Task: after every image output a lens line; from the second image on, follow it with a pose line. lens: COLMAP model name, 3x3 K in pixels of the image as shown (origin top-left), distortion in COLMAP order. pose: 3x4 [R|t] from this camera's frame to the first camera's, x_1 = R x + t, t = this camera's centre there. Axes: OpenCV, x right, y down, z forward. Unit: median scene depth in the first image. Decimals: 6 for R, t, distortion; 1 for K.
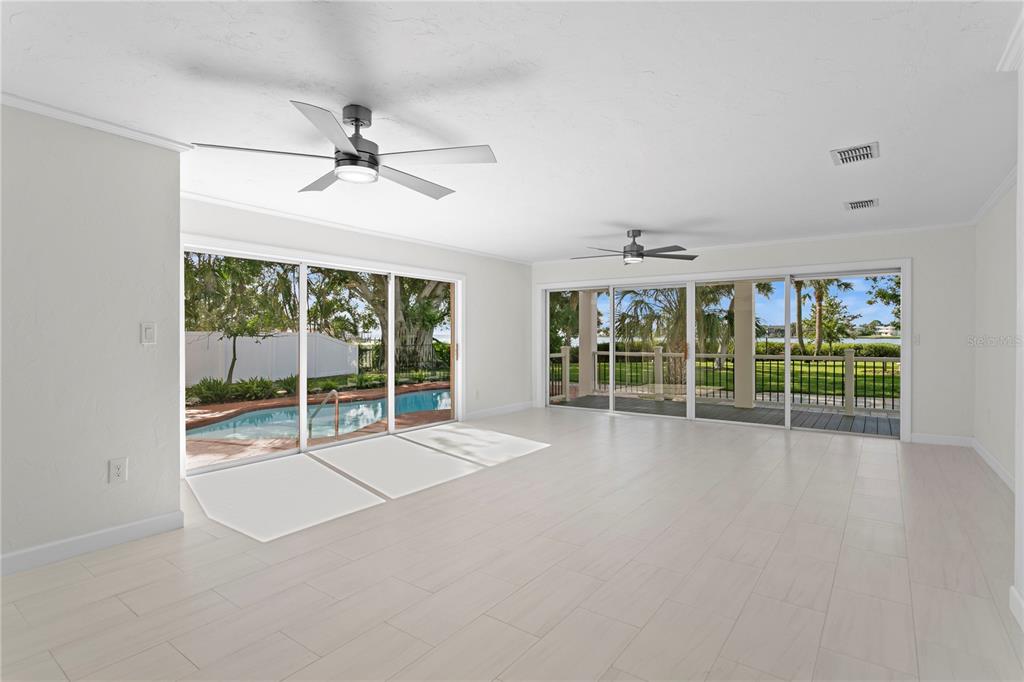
lens RADIAL K [[533.1, 0, 508.5], [0, 533.1, 339.7], [0, 0, 1]] dist [0.003031, -0.002141]
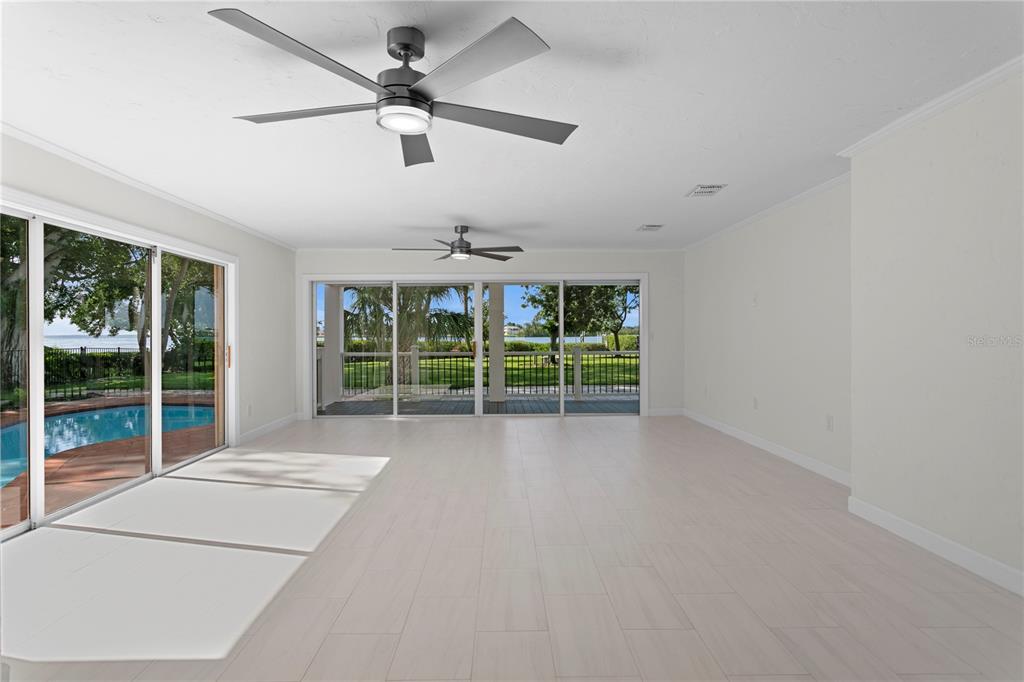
lens RADIAL K [[560.9, 0, 511.3], [0, 560.9, 337.2], [0, 0, 1]] dist [-0.015065, -0.000042]
pose [[0.785714, -0.007049, 0.618549, -0.271816], [0.009560, 0.999954, -0.000749, -0.000351], [-0.618516, 0.006502, 0.785745, 0.116740]]
